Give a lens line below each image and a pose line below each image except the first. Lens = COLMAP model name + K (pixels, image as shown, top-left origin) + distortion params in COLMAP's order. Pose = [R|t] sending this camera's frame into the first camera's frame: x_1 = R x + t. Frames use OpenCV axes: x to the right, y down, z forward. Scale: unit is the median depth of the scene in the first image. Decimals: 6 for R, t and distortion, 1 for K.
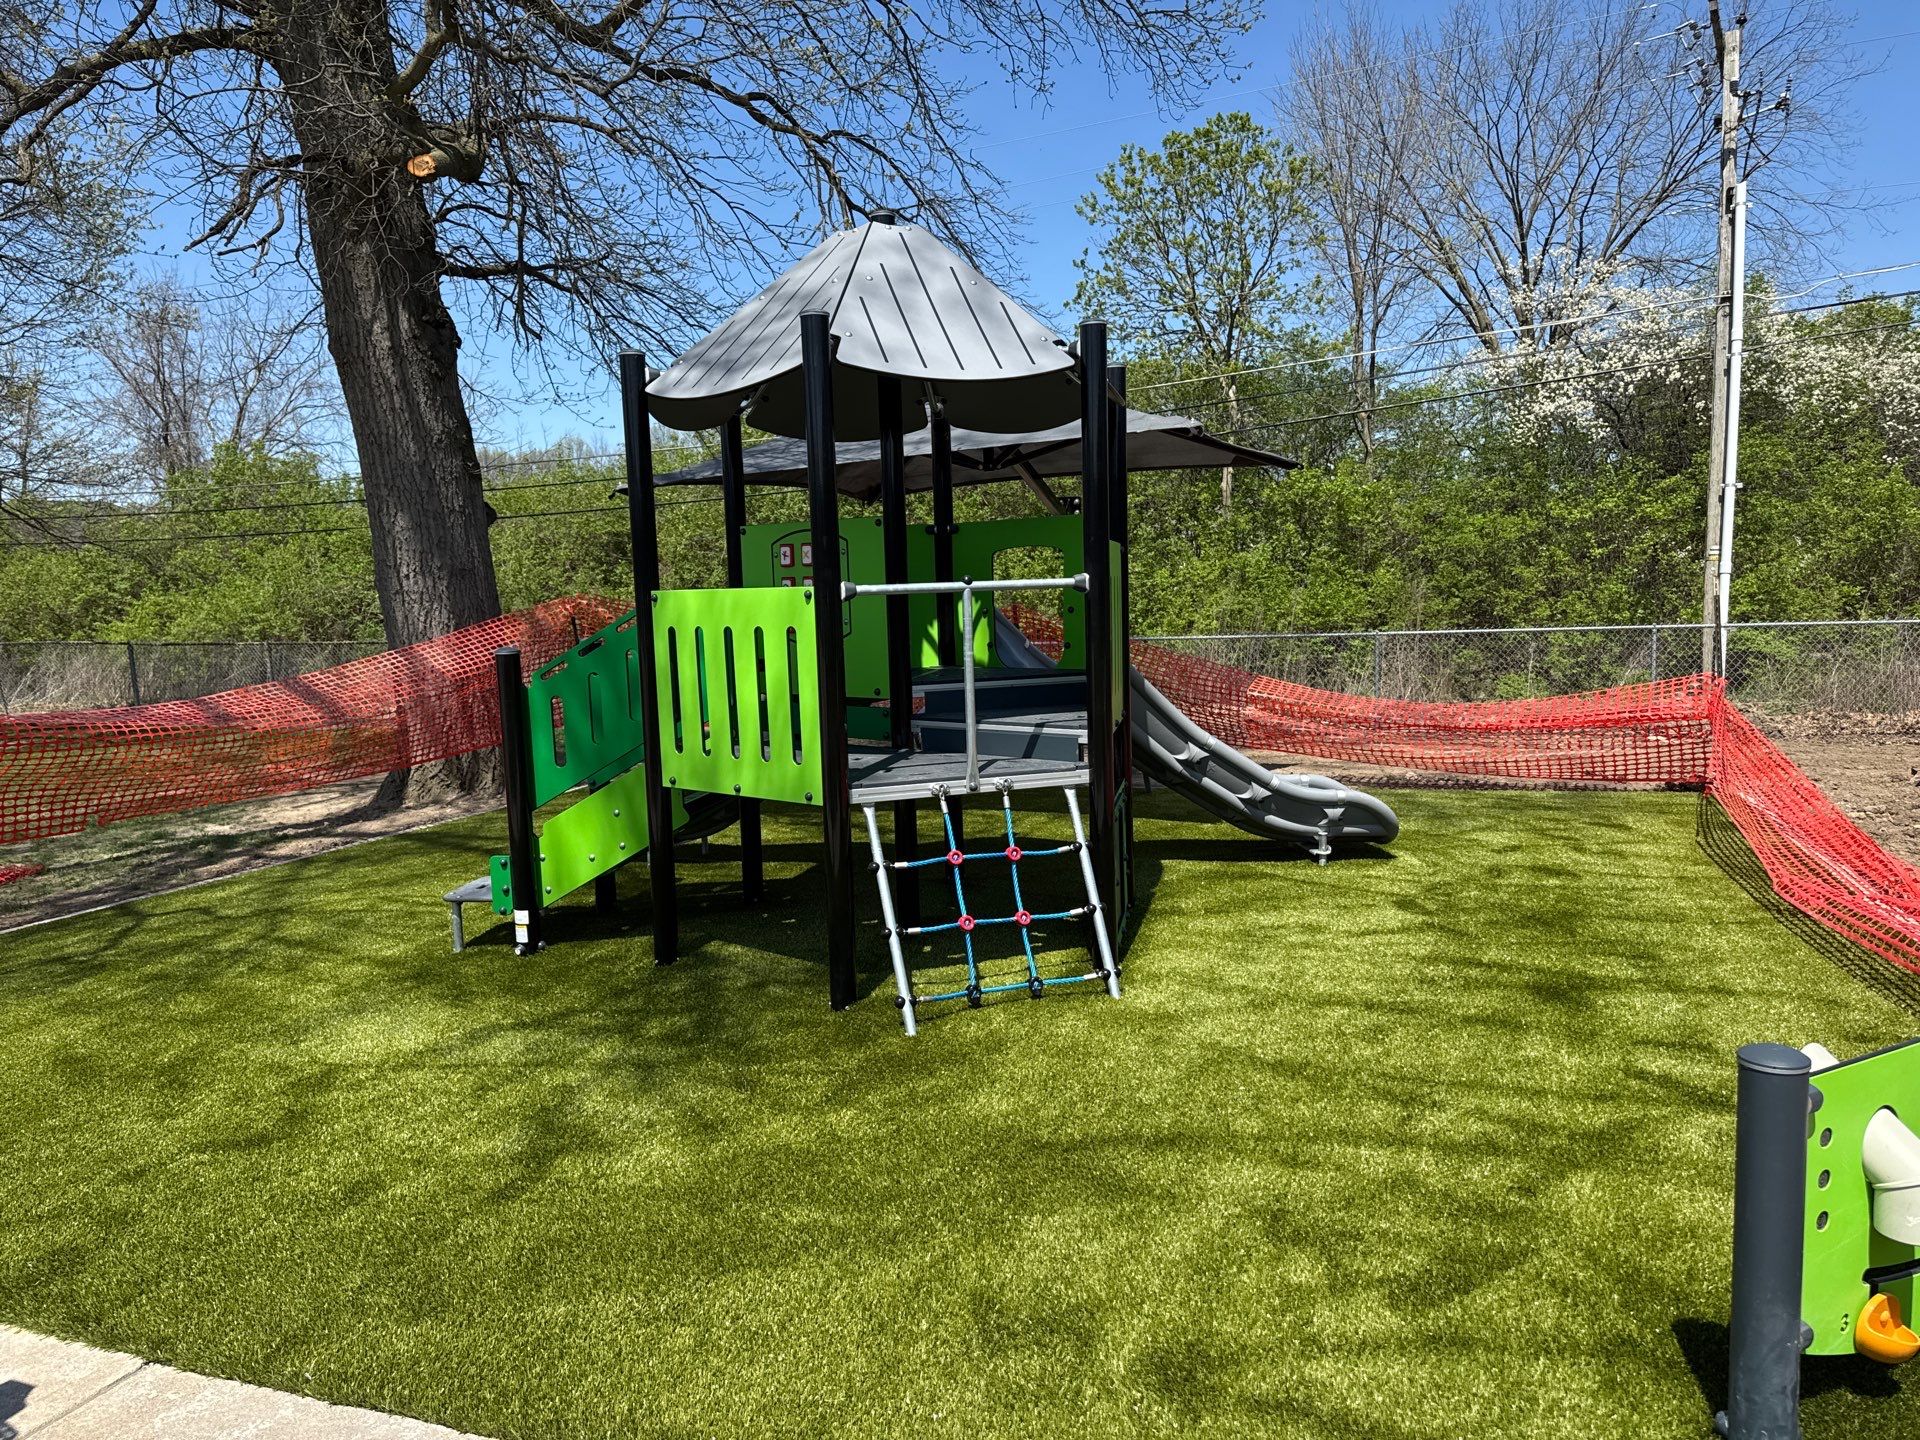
lens RADIAL K [[1349.9, 0, 961.9], [0, 1349.9, 687.8], [0, 0, 1]] dist [0.047661, -0.054978]
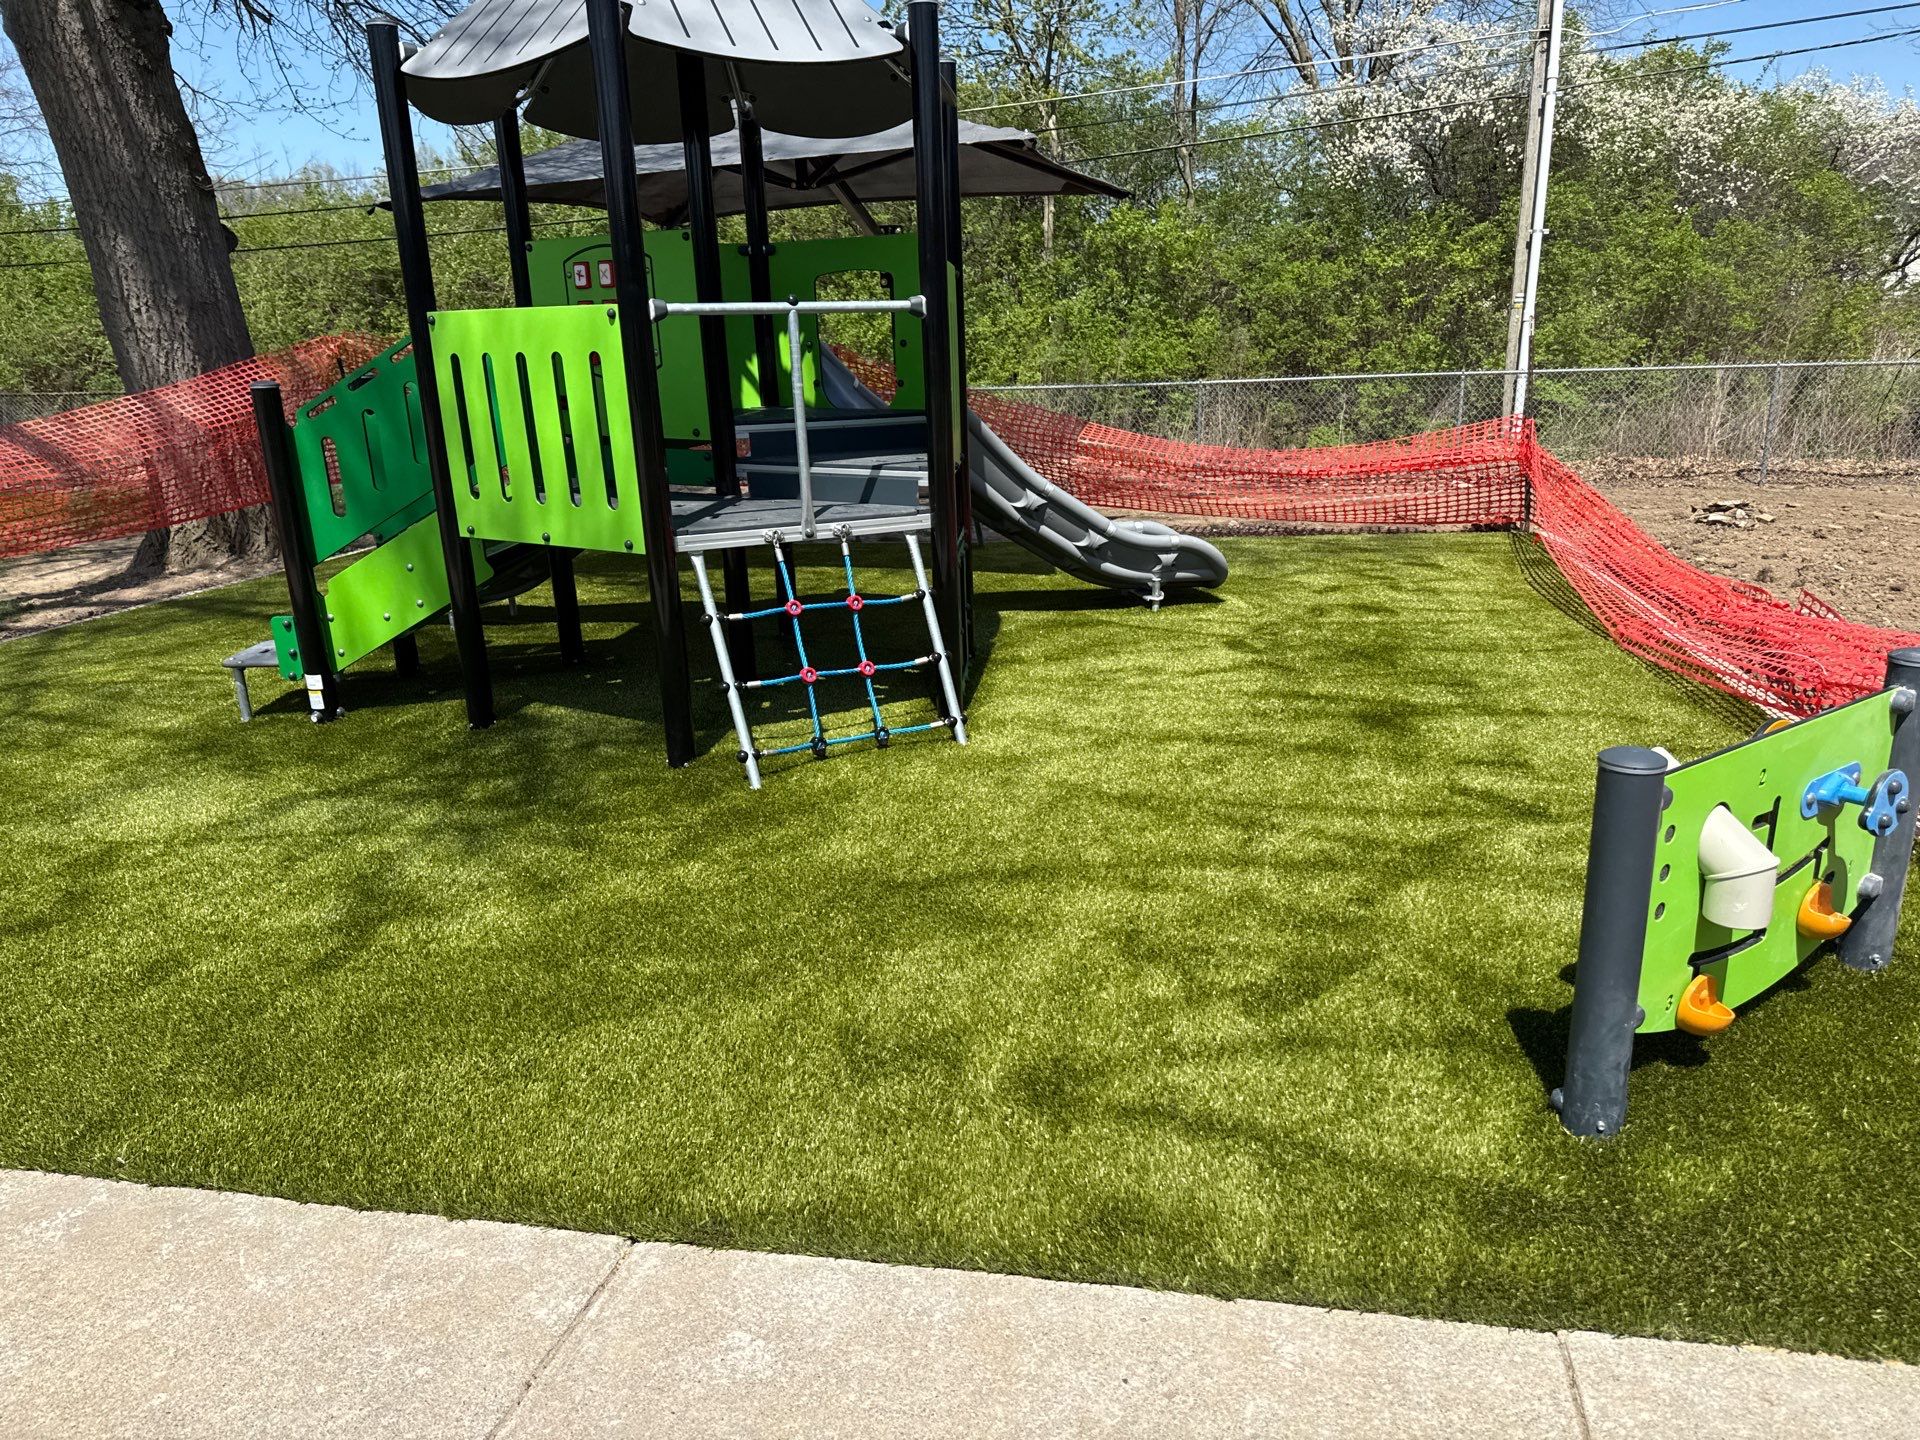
lens RADIAL K [[1349.9, 0, 963.8], [0, 1349.9, 729.8], [0, 0, 1]] dist [0.047661, -0.054978]
pose [[0.990656, -0.036657, 0.131362, -0.010943], [0.009228, 0.979011, 0.203600, 0.016460], [-0.136069, -0.200485, 0.970202, 0.038210]]
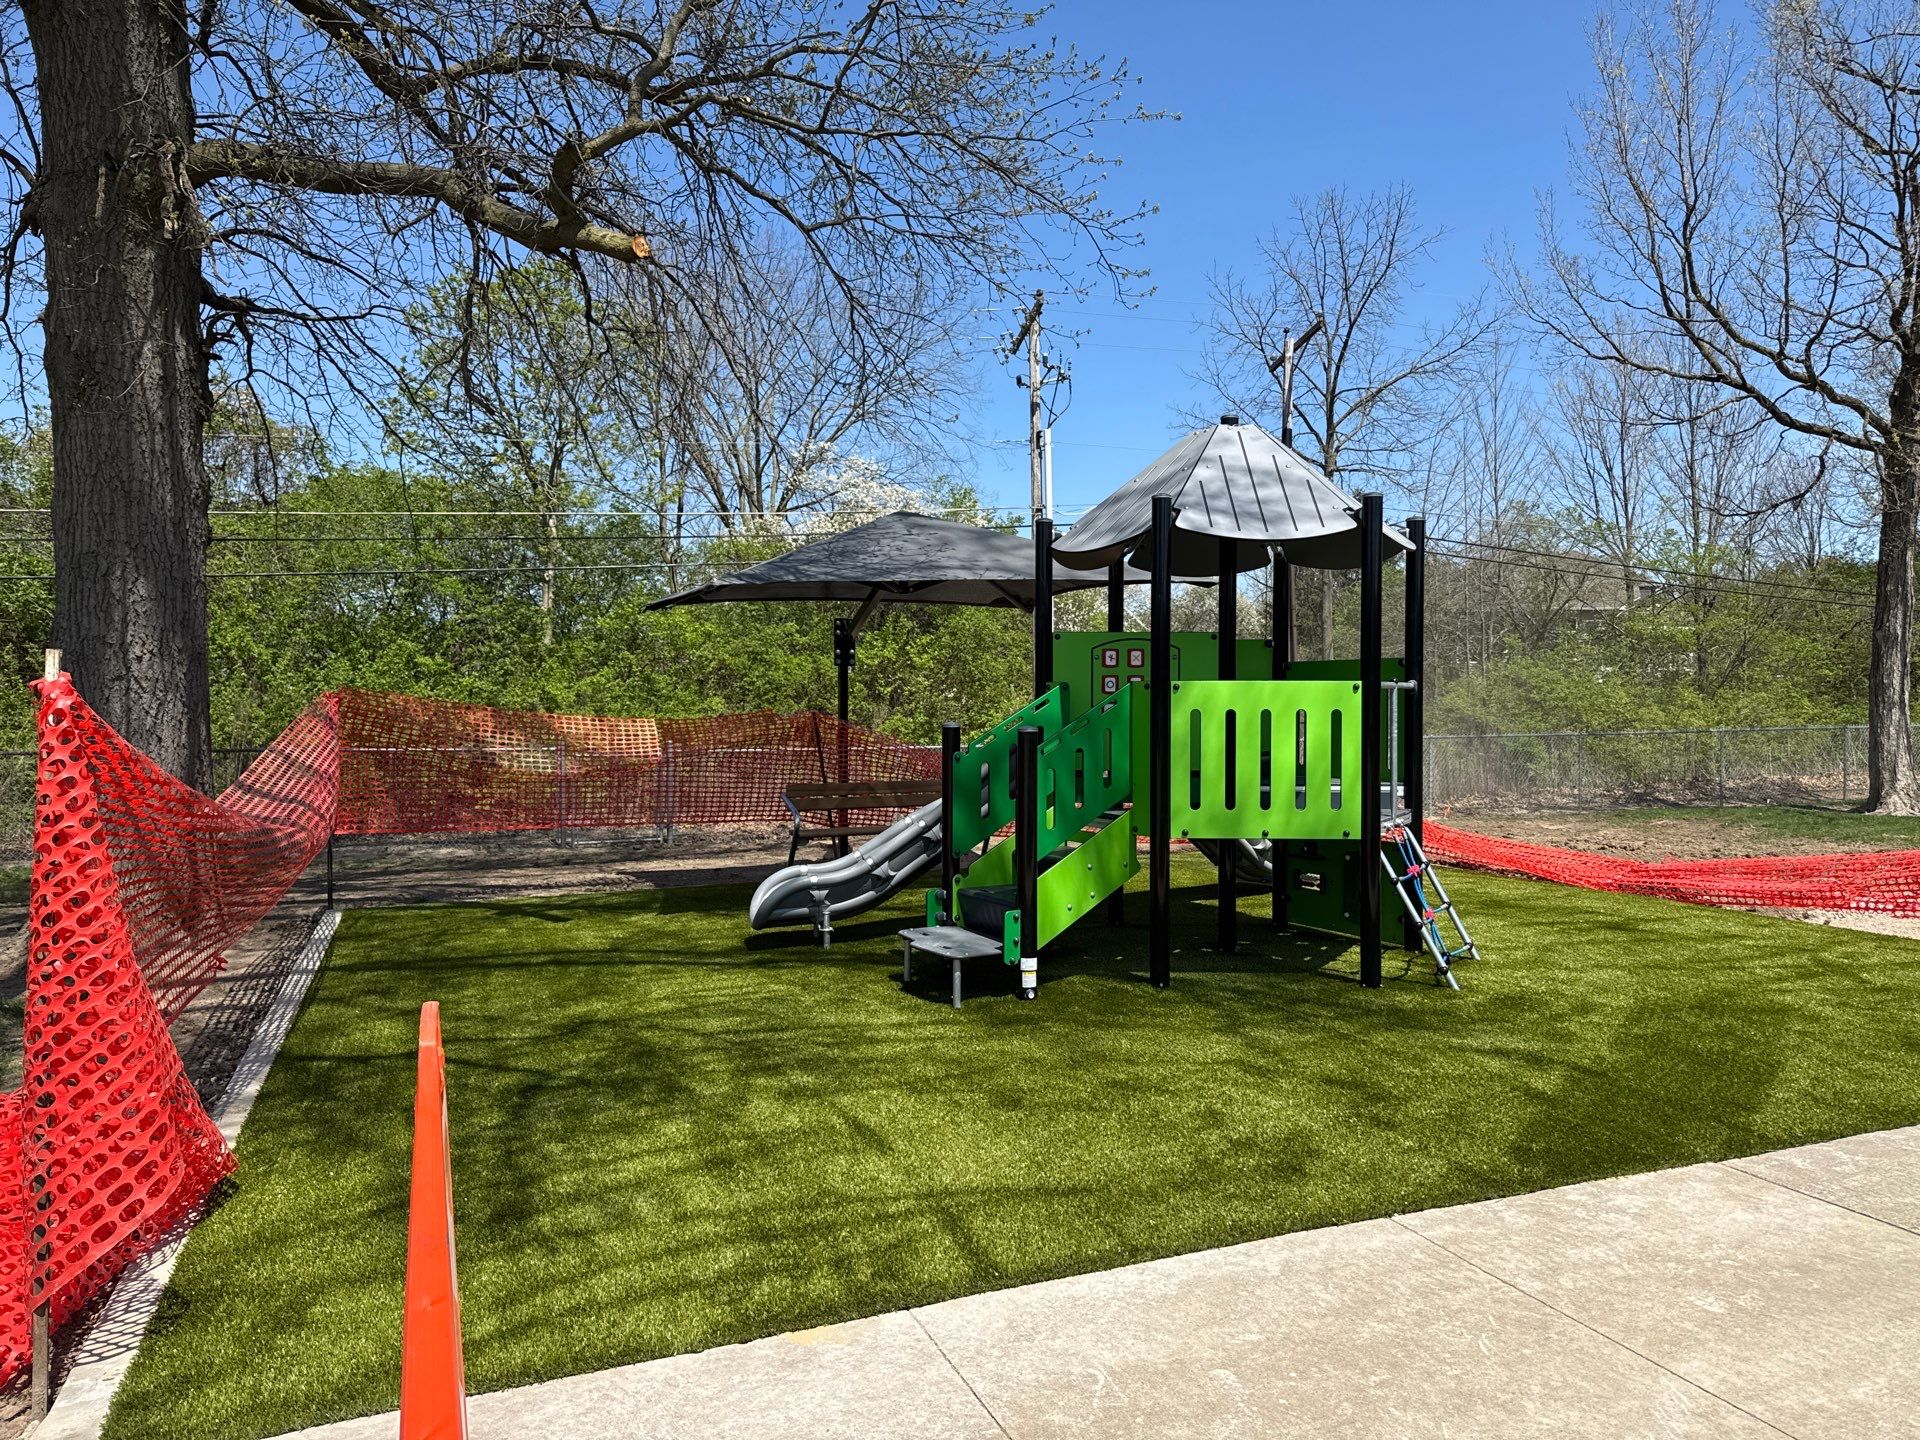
lens RADIAL K [[1349.9, 0, 942.3], [0, 1349.9, 704.3], [0, 0, 1]] dist [0.047661, -0.054978]
pose [[0.744454, 0.030327, 0.666985, -1.216827], [0.029552, 0.996492, -0.078294, 0.041337], [-0.667019, 0.077997, 0.740946, 0.213978]]
